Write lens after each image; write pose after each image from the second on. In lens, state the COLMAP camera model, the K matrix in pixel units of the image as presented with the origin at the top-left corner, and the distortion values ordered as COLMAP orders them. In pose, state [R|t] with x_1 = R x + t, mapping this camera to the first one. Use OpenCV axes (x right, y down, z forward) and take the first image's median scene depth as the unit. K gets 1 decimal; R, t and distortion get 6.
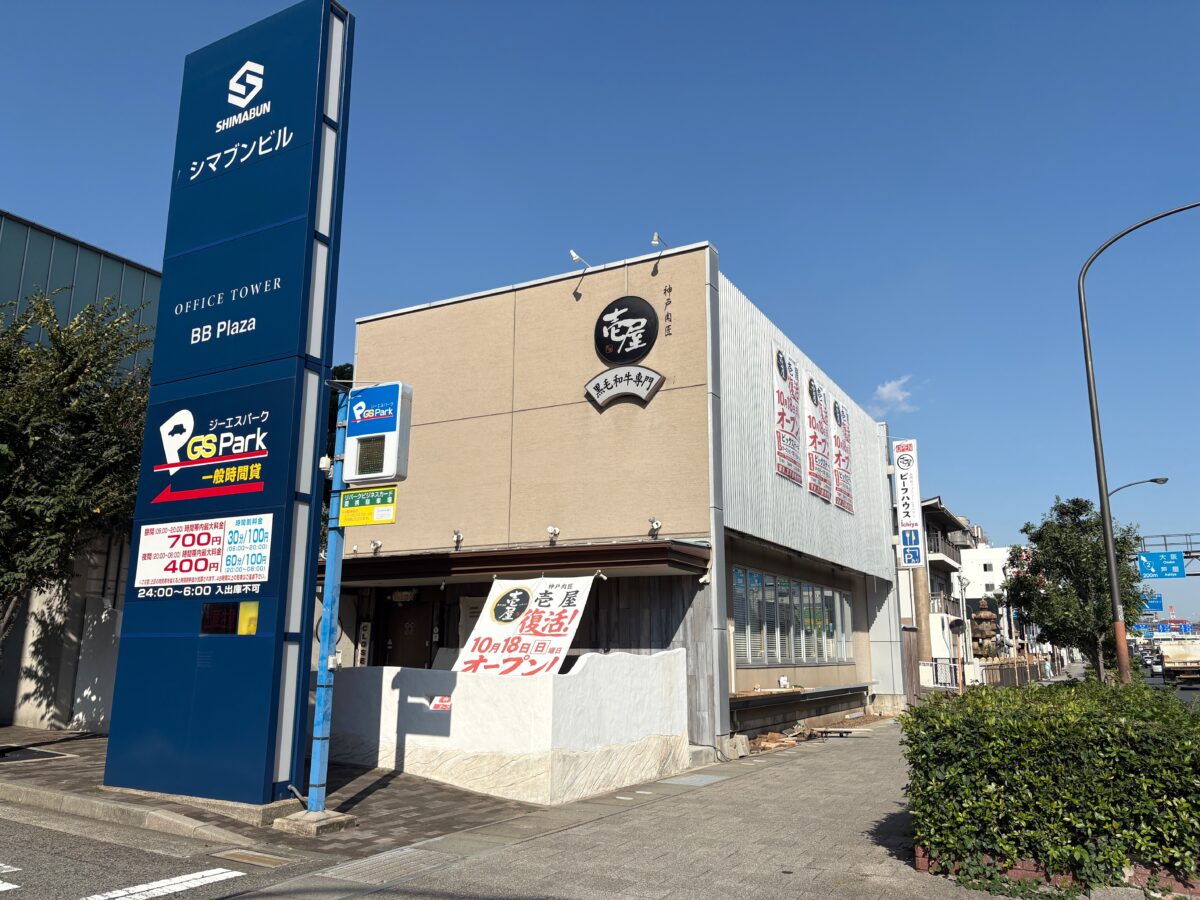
lens RADIAL K [[906.3, 0, 598.1], [0, 906.3, 449.5], [0, 0, 1]] dist [0.032262, -0.017856]
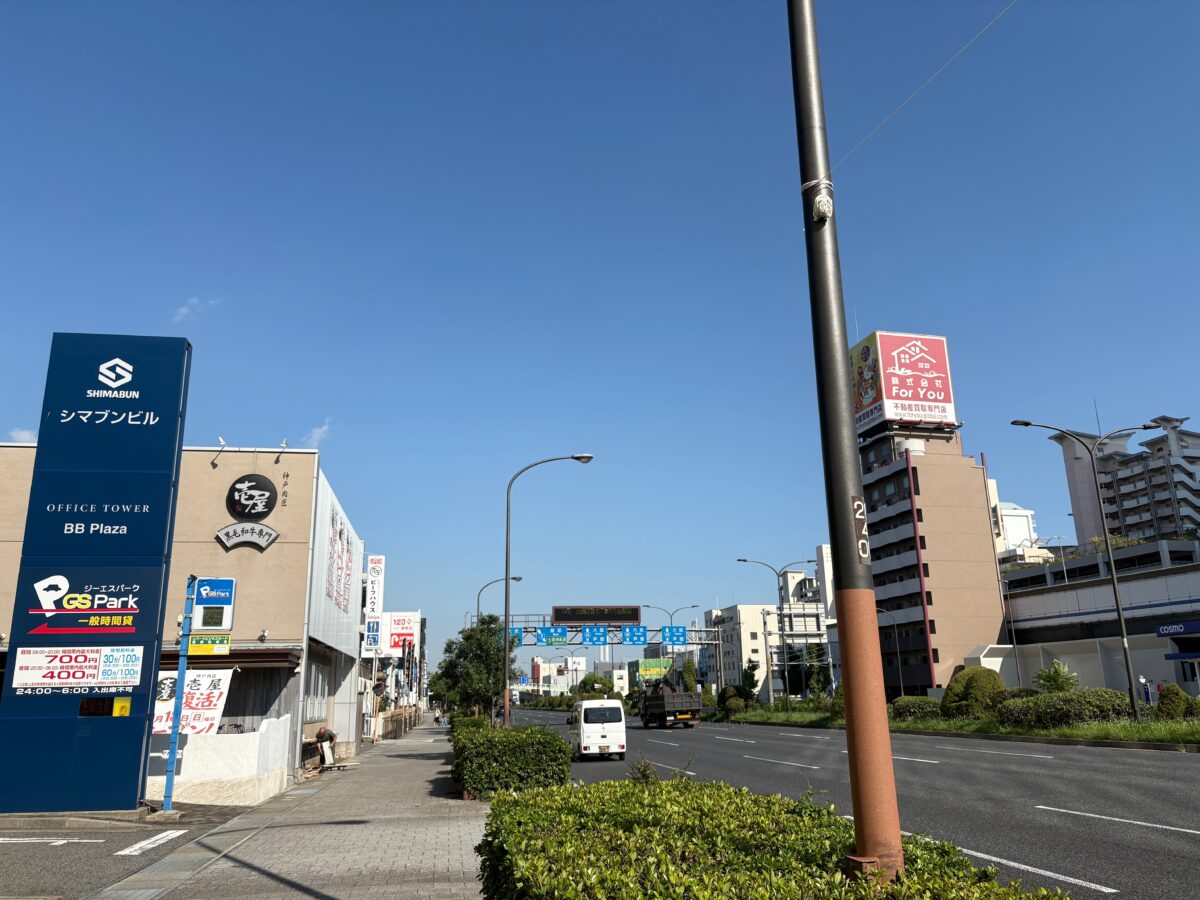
lens RADIAL K [[906.3, 0, 598.8], [0, 906.3, 454.6], [0, 0, 1]] dist [0.032262, -0.017856]
pose [[0.787596, 0.139901, 0.600100, -0.507682], [-0.108805, 0.990157, -0.088035, -0.156709], [-0.606510, 0.004042, 0.795066, -0.627362]]
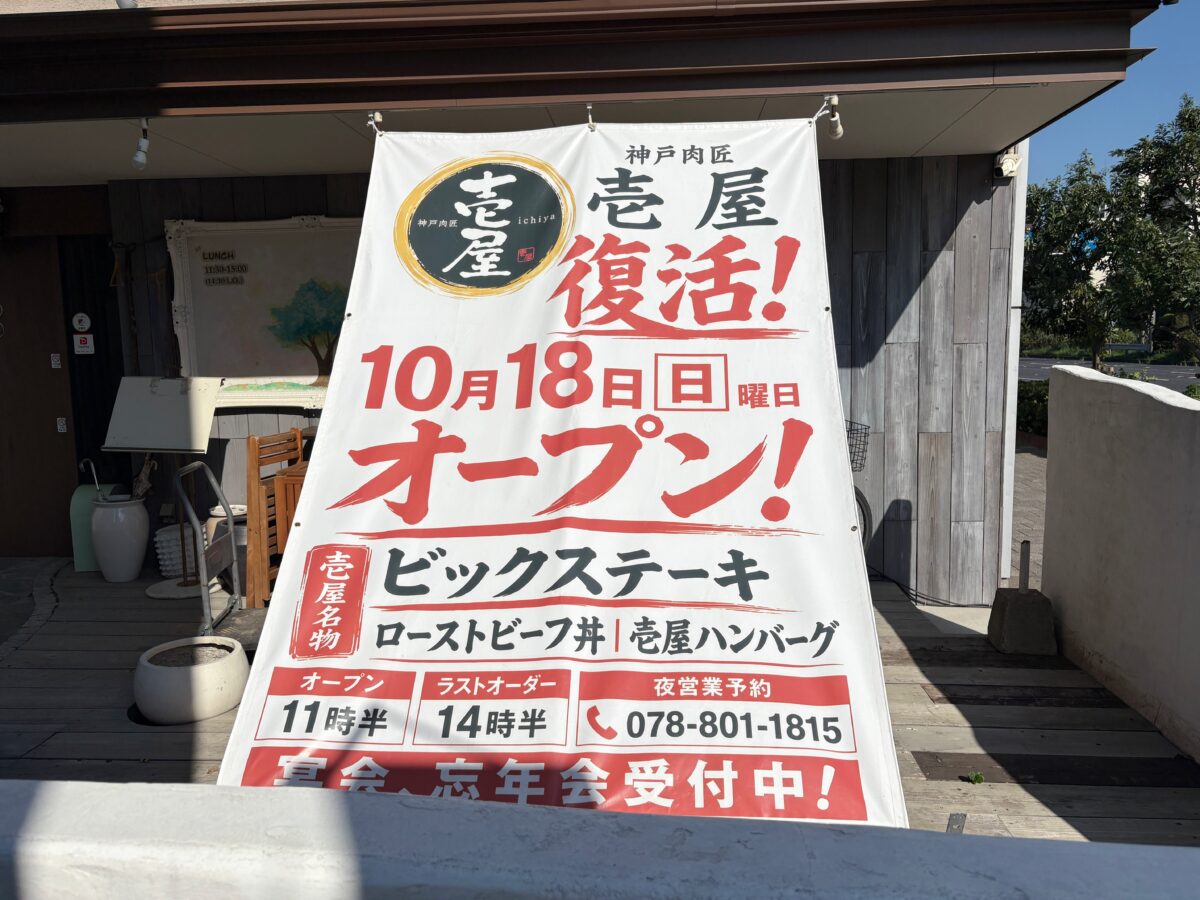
lens RADIAL K [[906.3, 0, 605.0], [0, 906.3, 451.4], [0, 0, 1]] dist [0.032262, -0.017856]
pose [[0.906836, -0.071979, 0.415293, -0.186529], [-0.069723, 0.946117, 0.316230, 0.155939], [-0.415678, -0.315724, 0.852954, 0.778341]]
